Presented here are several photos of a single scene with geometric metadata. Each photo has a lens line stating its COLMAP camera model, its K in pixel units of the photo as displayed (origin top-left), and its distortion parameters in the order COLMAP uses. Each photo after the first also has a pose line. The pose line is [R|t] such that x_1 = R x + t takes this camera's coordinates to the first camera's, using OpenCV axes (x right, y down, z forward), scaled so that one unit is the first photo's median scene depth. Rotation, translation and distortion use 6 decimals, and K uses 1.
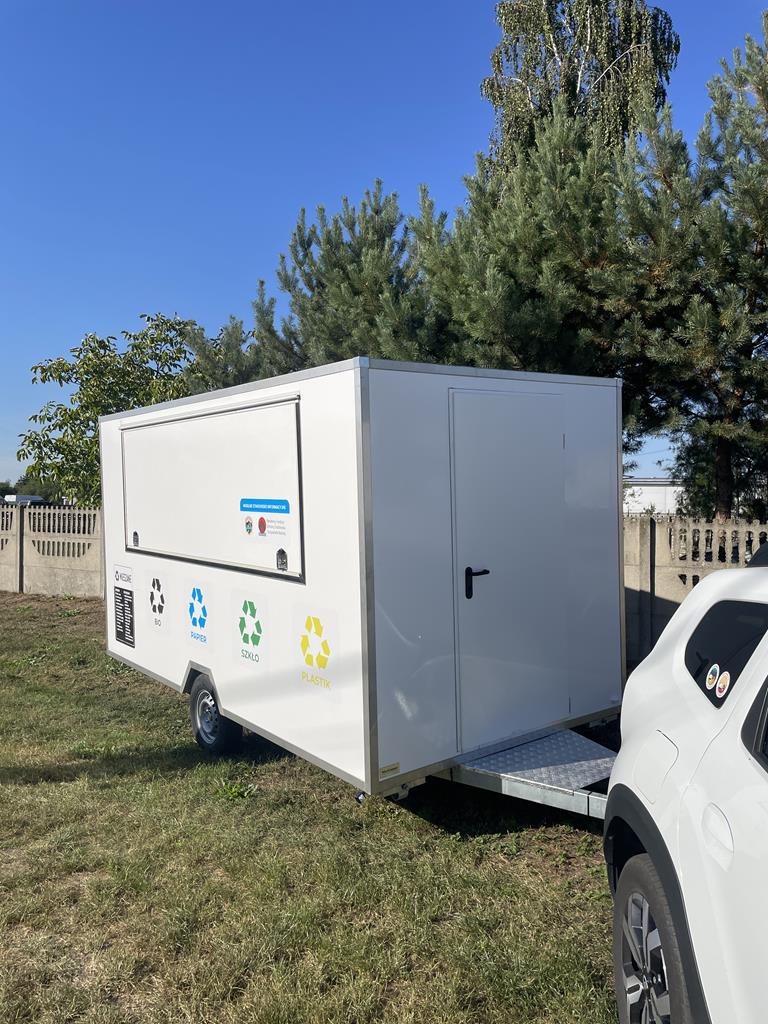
lens RADIAL K [[774.1, 0, 391.1], [0, 774.1, 499.9], [0, 0, 1]] dist [0.090382, -0.121525]
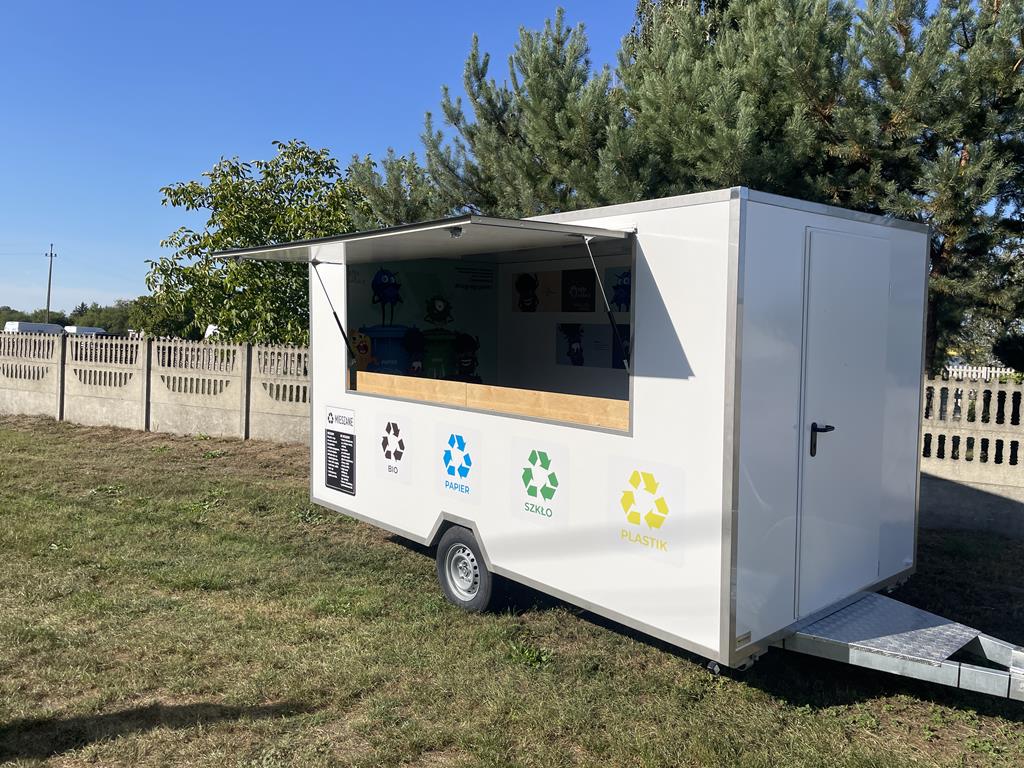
lens RADIAL K [[774.1, 0, 518.1], [0, 774.1, 366.4], [0, 0, 1]] dist [0.090382, -0.121525]
pose [[0.996641, 0.029107, 0.076545, -0.288507], [-0.031228, 0.999157, 0.026664, 0.005253], [-0.075704, -0.028965, 0.996710, 0.085446]]
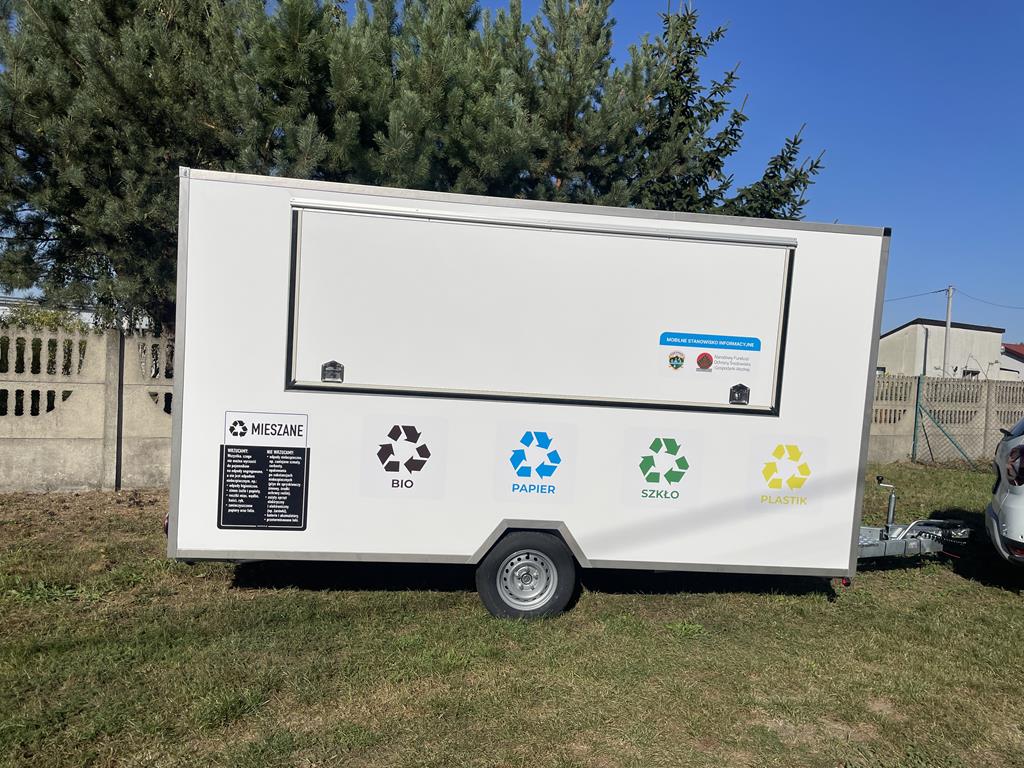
lens RADIAL K [[774.1, 0, 519.4], [0, 774.1, 376.9], [0, 0, 1]] dist [0.090382, -0.121525]
pose [[0.507568, -0.007222, 0.861582, -1.133876], [-0.050244, 0.998015, 0.037966, 0.026743], [-0.860146, -0.062560, 0.506197, 0.687373]]
